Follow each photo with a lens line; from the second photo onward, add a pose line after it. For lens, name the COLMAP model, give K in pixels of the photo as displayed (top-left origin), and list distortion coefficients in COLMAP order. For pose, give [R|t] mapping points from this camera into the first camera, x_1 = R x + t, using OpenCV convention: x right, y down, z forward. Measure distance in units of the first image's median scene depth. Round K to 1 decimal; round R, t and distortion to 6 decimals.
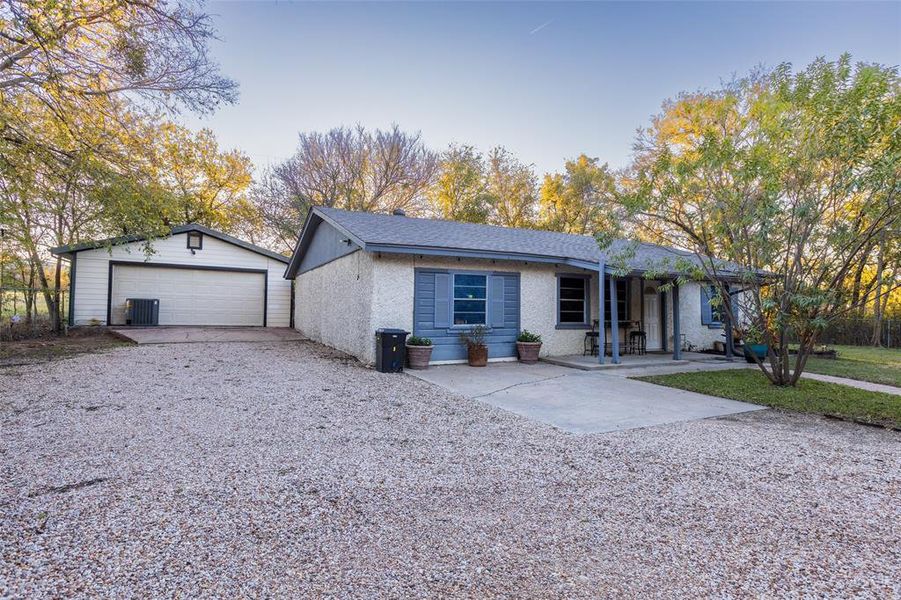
lens RADIAL K [[399.4, 0, 452.3], [0, 399.4, 299.9], [0, 0, 1]] dist [-0.004362, 0.000434]
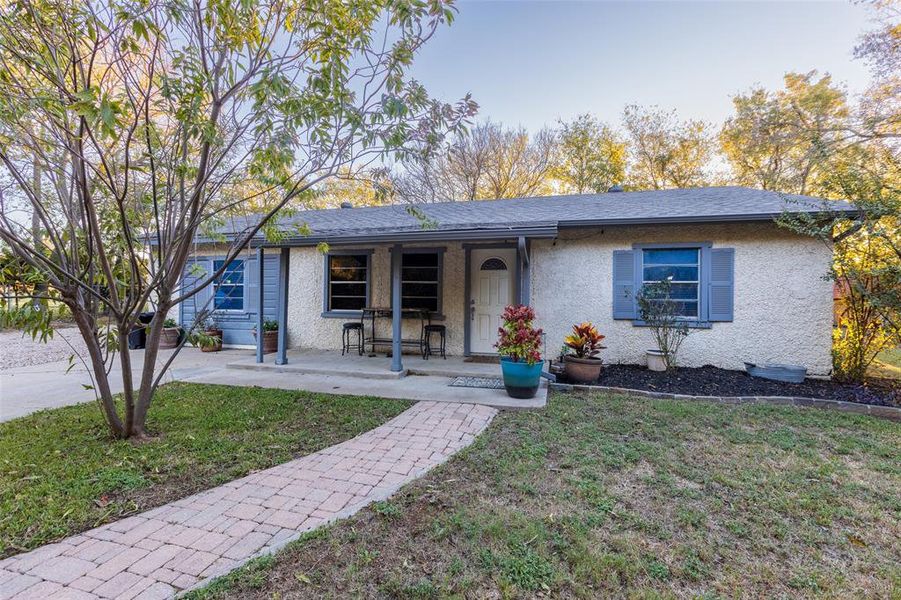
lens RADIAL K [[399.4, 0, 452.1], [0, 399.4, 300.1], [0, 0, 1]] dist [-0.004362, 0.000434]
pose [[0.809866, -0.001422, -0.586614, 0.971899], [0.015066, 0.999718, 0.018377, 0.024921], [0.586422, -0.023721, 0.809658, 0.462819]]
